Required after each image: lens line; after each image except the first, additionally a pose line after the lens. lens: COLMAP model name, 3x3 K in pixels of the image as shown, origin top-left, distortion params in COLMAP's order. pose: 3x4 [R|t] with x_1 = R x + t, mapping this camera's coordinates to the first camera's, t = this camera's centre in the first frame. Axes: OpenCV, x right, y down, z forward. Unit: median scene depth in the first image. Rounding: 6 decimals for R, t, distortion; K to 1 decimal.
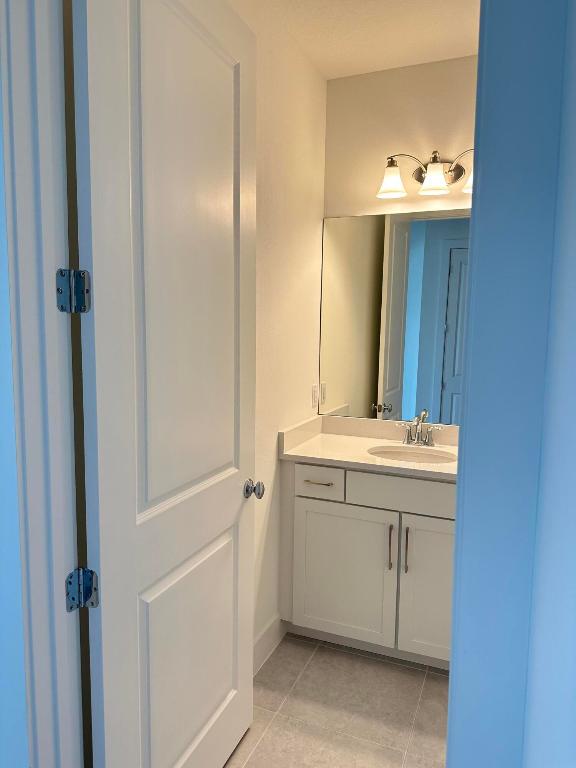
lens RADIAL K [[543.5, 0, 287.5], [0, 543.5, 380.4], [0, 0, 1]] dist [0.069422, -0.101376]
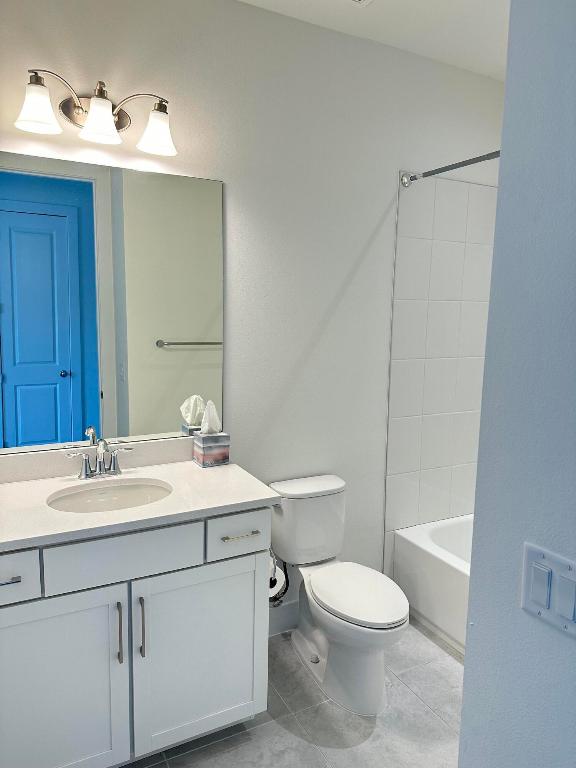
lens RADIAL K [[543.5, 0, 287.5], [0, 543.5, 380.4], [0, 0, 1]] dist [0.069422, -0.101376]
pose [[0.644394, -0.107919, 0.757041, -0.161157], [0.068131, 0.994157, 0.083728, -0.063286], [-0.761653, -0.002376, 0.647981, 0.324512]]
